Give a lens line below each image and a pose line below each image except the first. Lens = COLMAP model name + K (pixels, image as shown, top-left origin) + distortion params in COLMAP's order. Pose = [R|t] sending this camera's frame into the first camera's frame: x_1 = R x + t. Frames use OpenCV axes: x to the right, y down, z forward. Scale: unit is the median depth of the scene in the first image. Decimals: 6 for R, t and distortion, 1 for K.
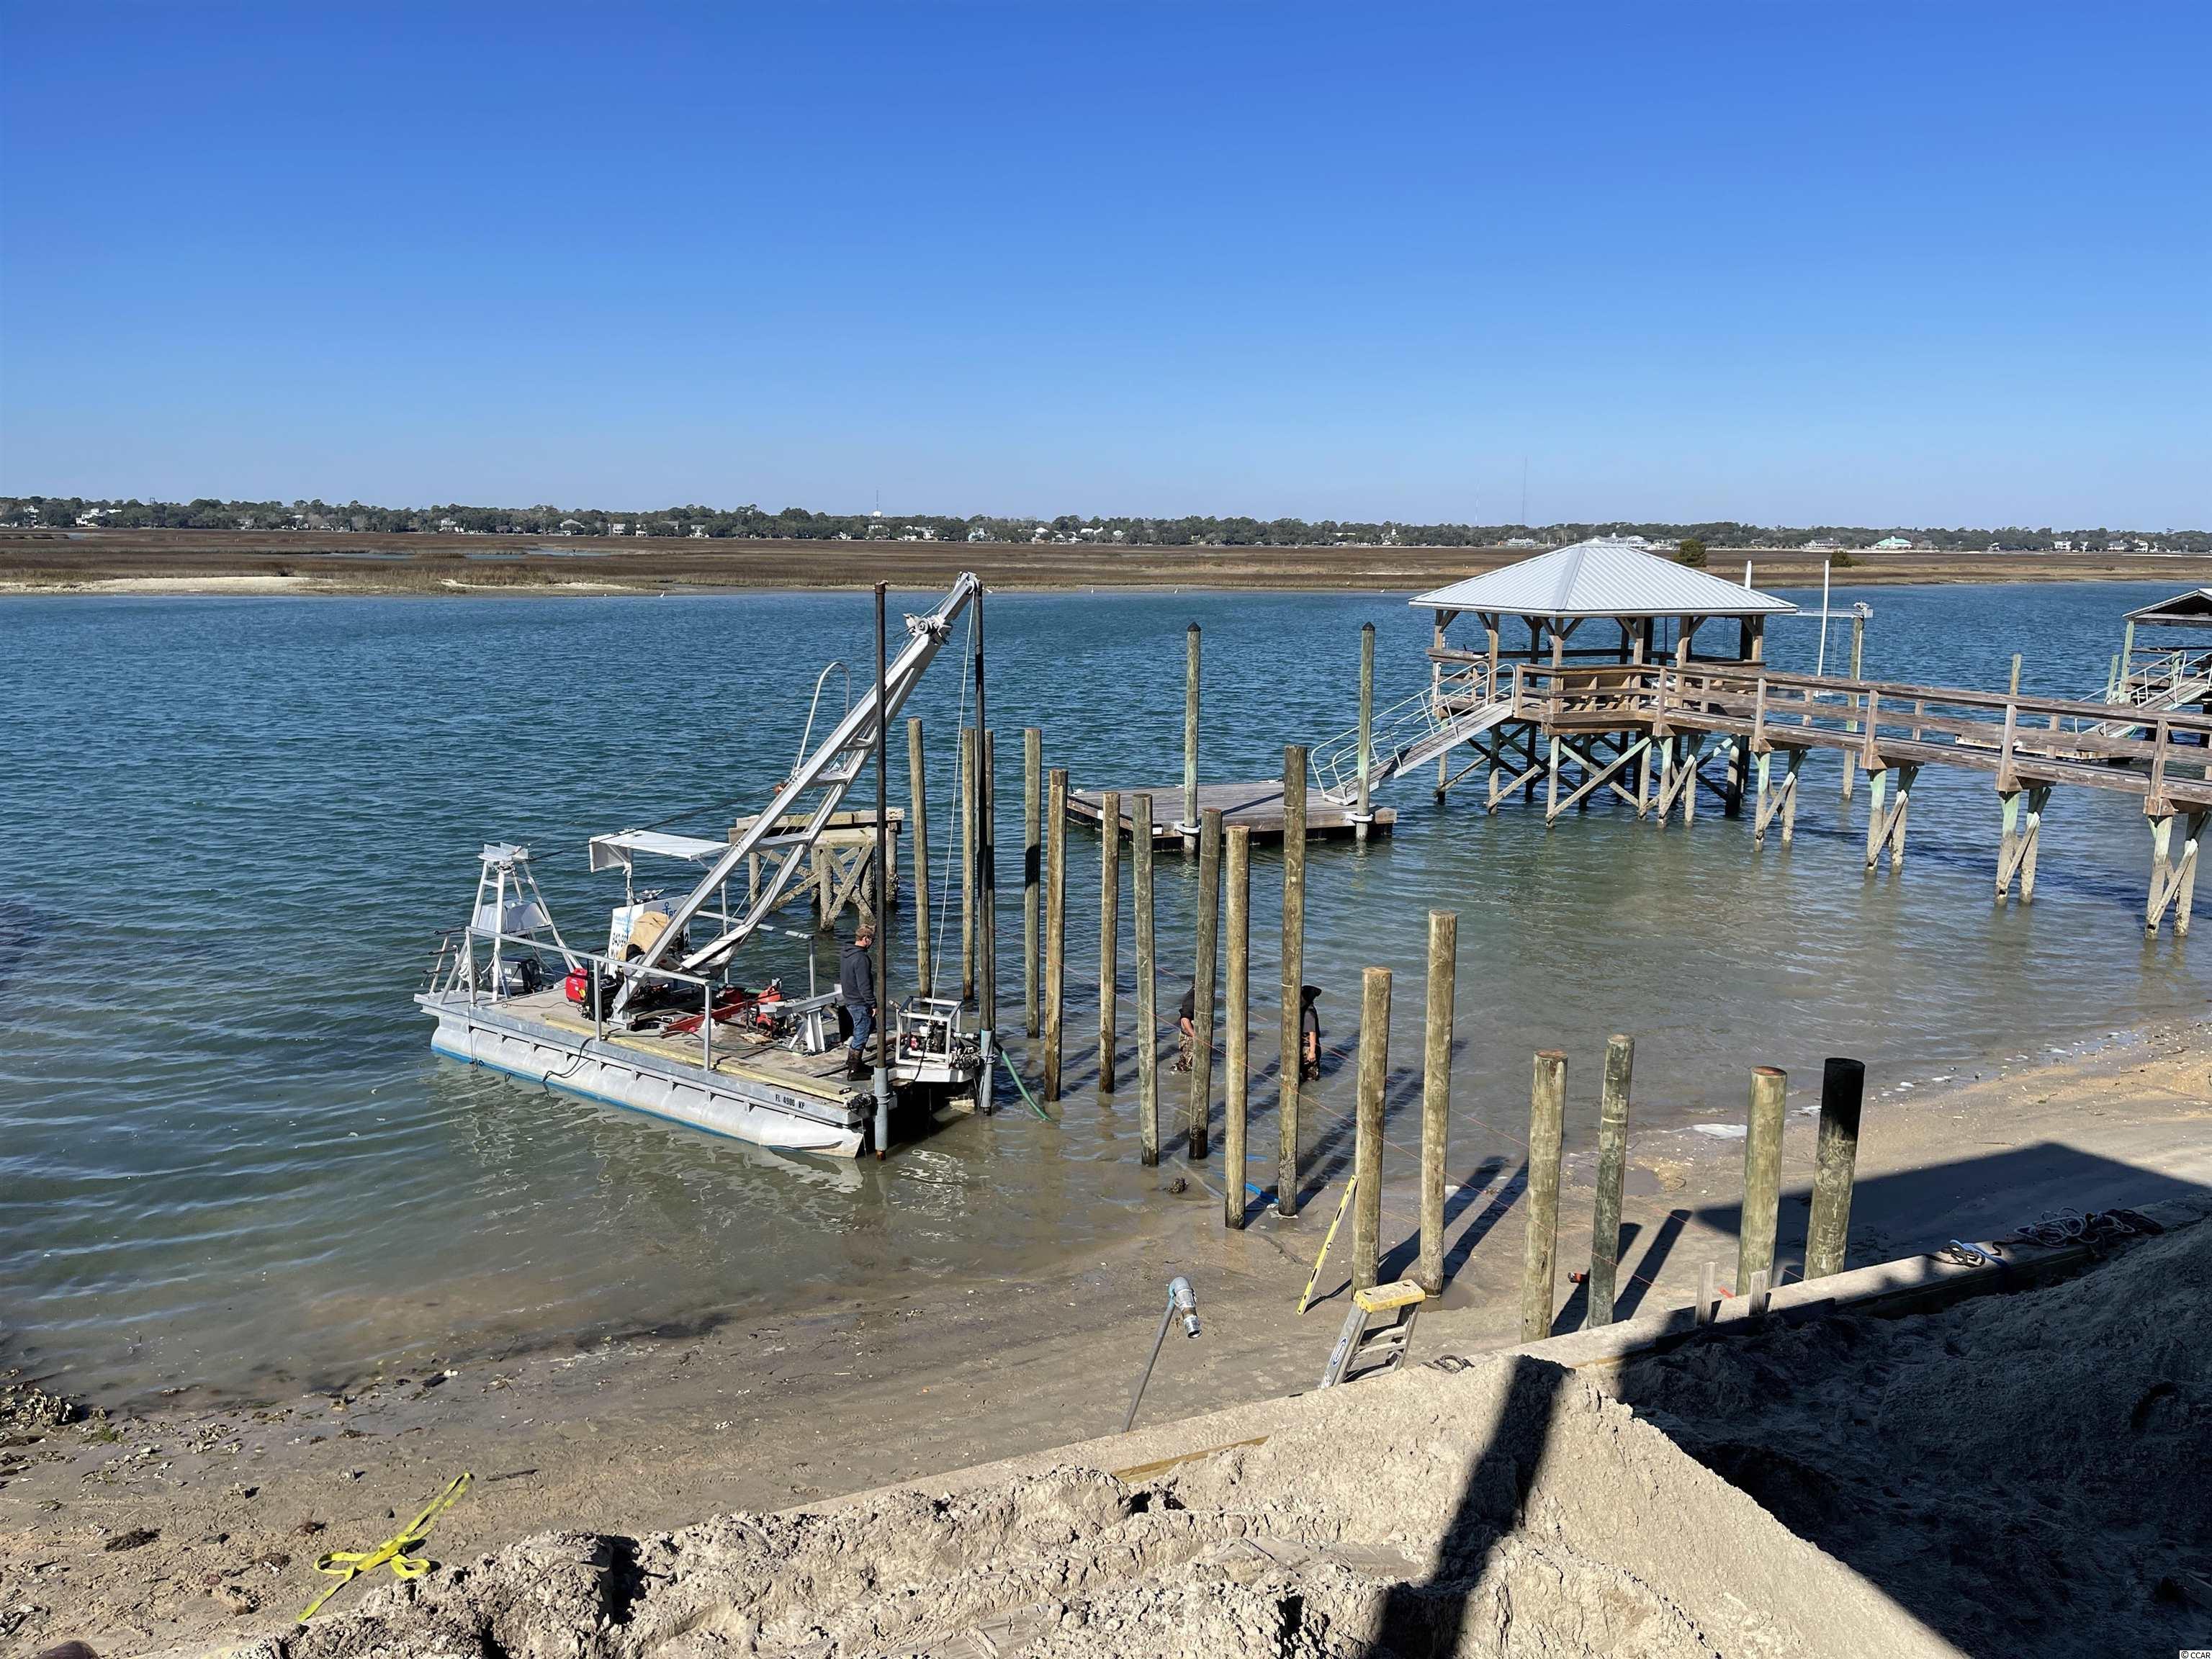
lens RADIAL K [[1666.7, 0, 1127.3], [0, 1666.7, 836.1], [0, 0, 1]] dist [0.070519, -0.074254]
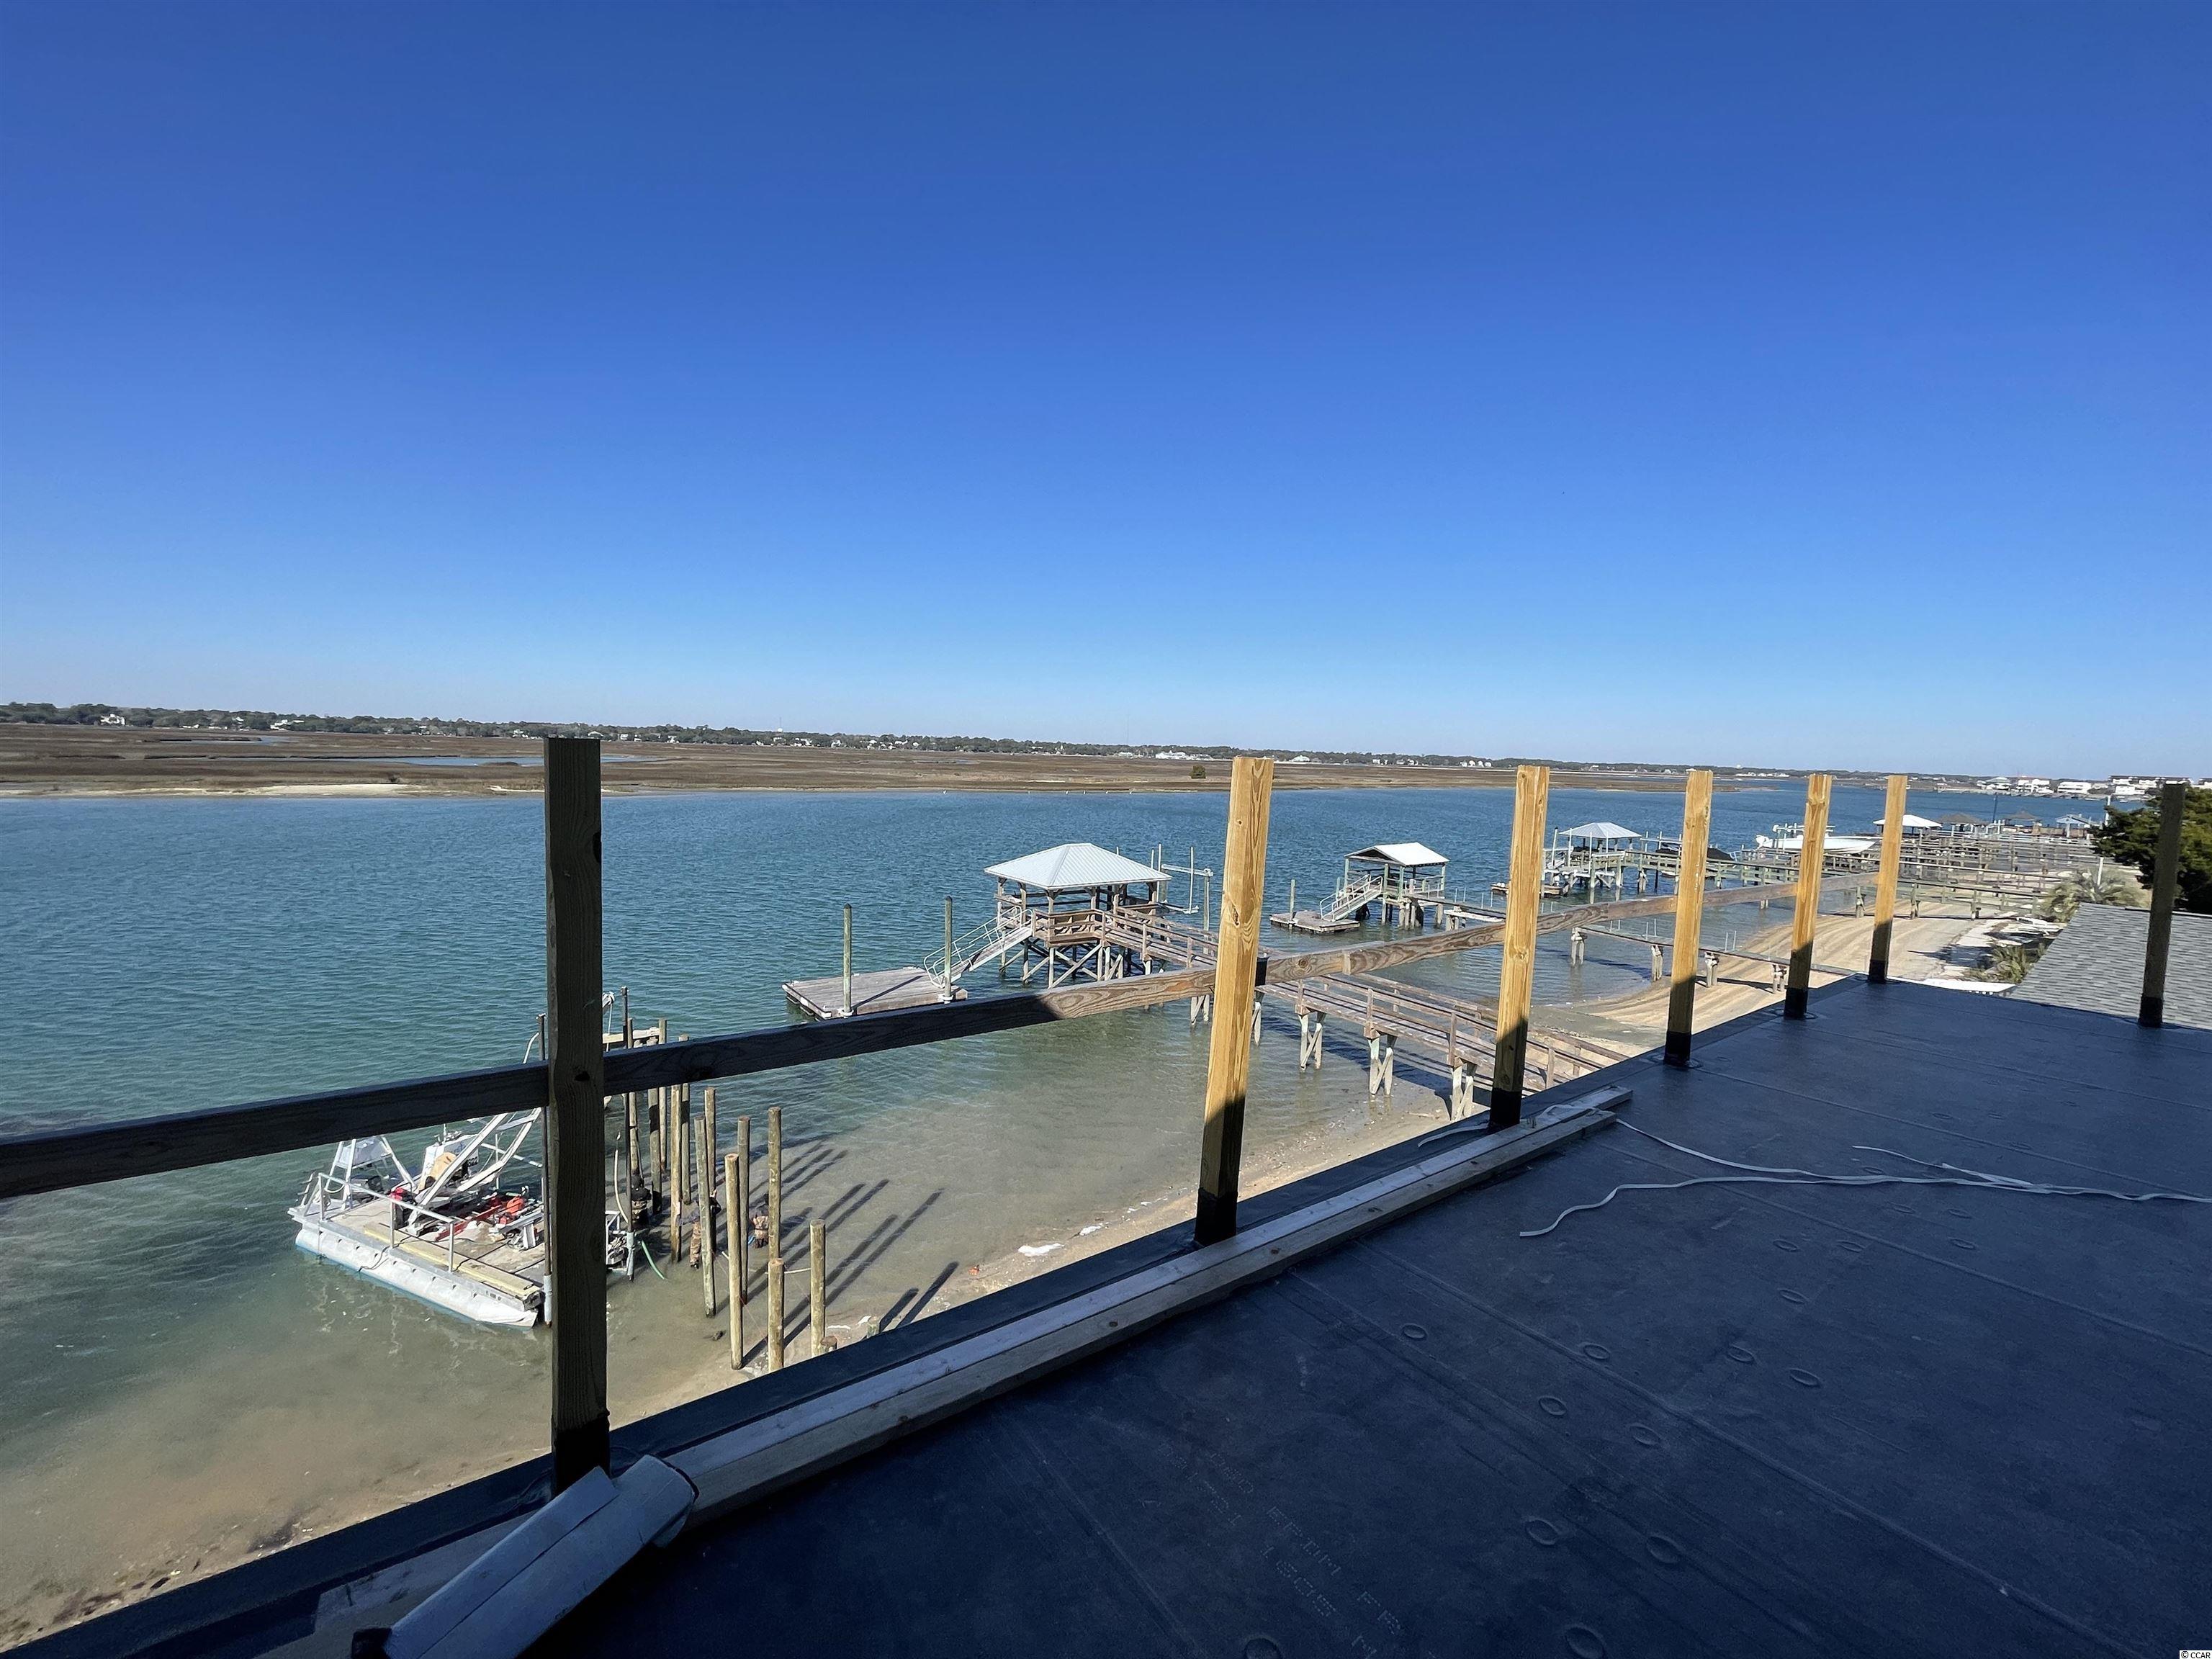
lens RADIAL K [[890.7, 0, 1098.1], [0, 890.7, 831.1], [0, 0, 1]] dist [0.000705, 0.001860]
pose [[0.980712, 0.002085, 0.195449, 0.105817], [0.014270, 0.996511, -0.082234, -0.108215], [-0.194939, 0.083437, 0.977260, -0.030589]]
